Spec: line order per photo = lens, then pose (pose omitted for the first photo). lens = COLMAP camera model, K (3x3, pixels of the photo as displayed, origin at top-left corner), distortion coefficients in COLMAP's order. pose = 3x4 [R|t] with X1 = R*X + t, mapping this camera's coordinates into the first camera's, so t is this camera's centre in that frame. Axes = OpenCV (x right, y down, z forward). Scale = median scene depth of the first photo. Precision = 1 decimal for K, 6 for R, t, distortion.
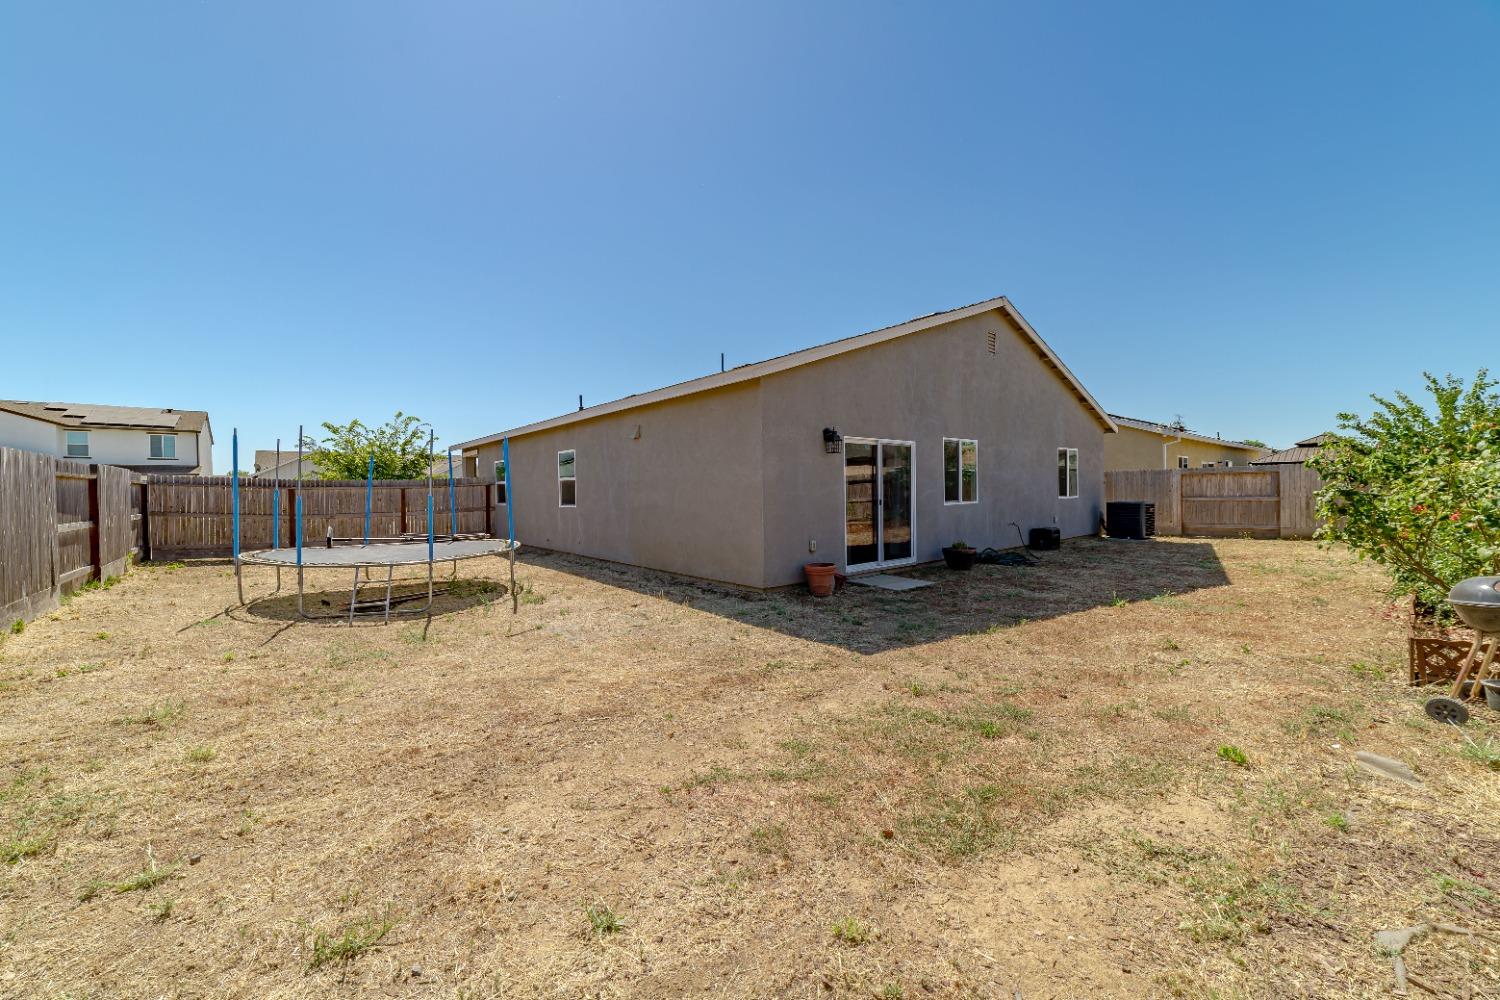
lens RADIAL K [[584.3, 0, 750.0], [0, 584.3, 500.0], [0, 0, 1]] dist [-0.003054, -0.000190]
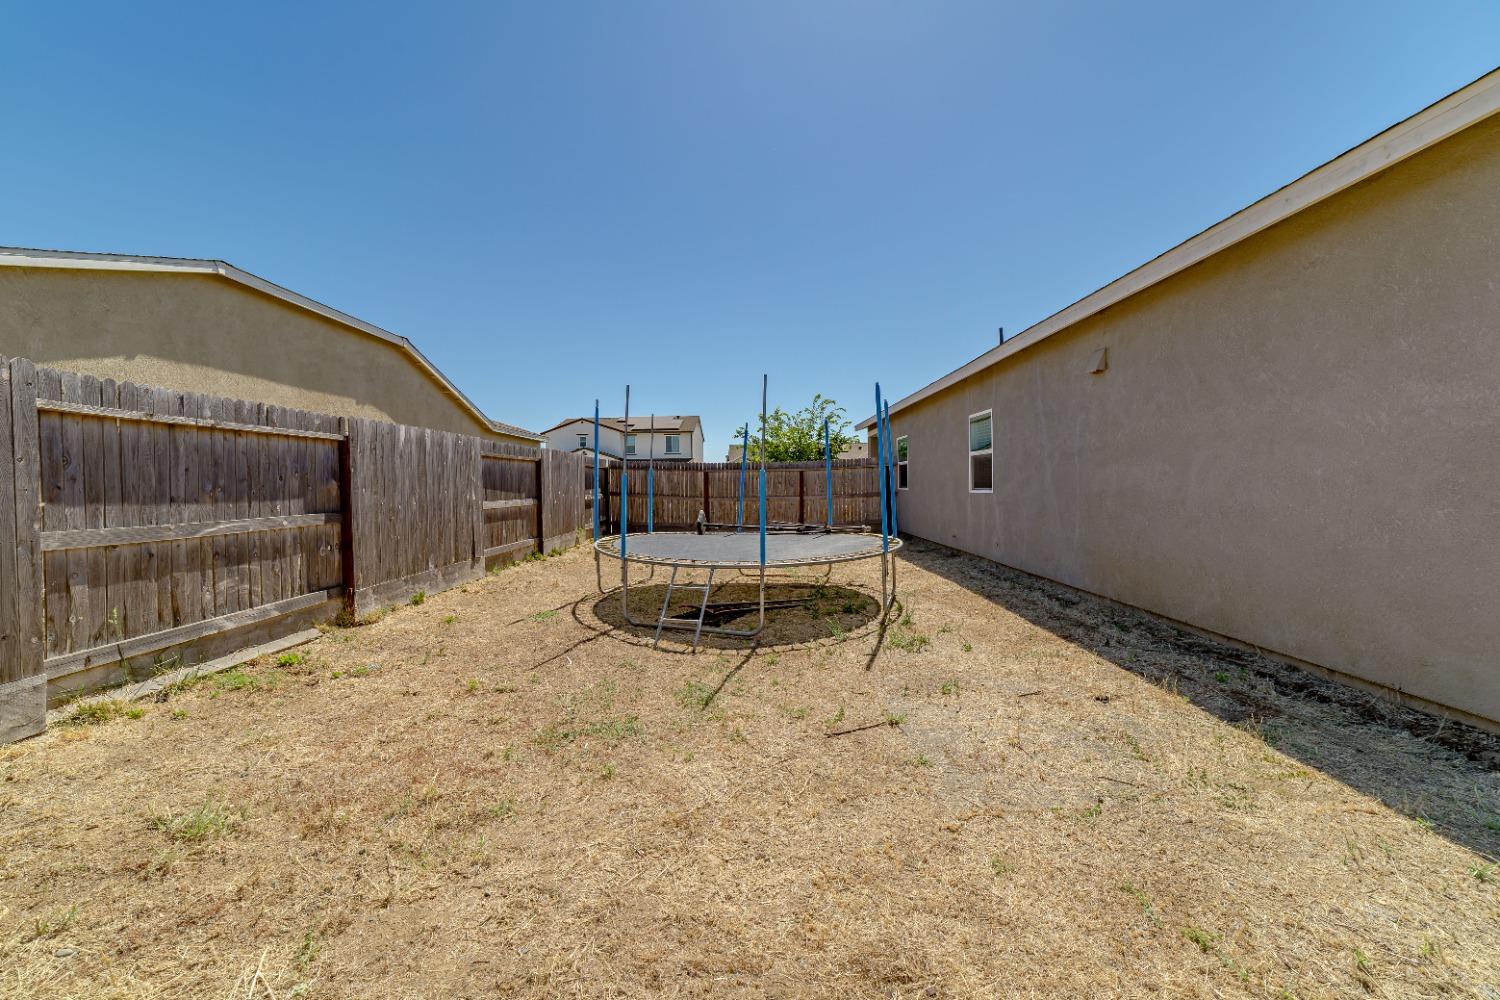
lens RADIAL K [[584.3, 0, 750.0], [0, 584.3, 500.0], [0, 0, 1]] dist [-0.003054, -0.000190]
pose [[0.764596, 0.020179, -0.644194, -0.081122], [-0.007752, 0.999725, 0.022115, 0.009135], [0.644464, -0.011916, 0.764542, 0.323914]]
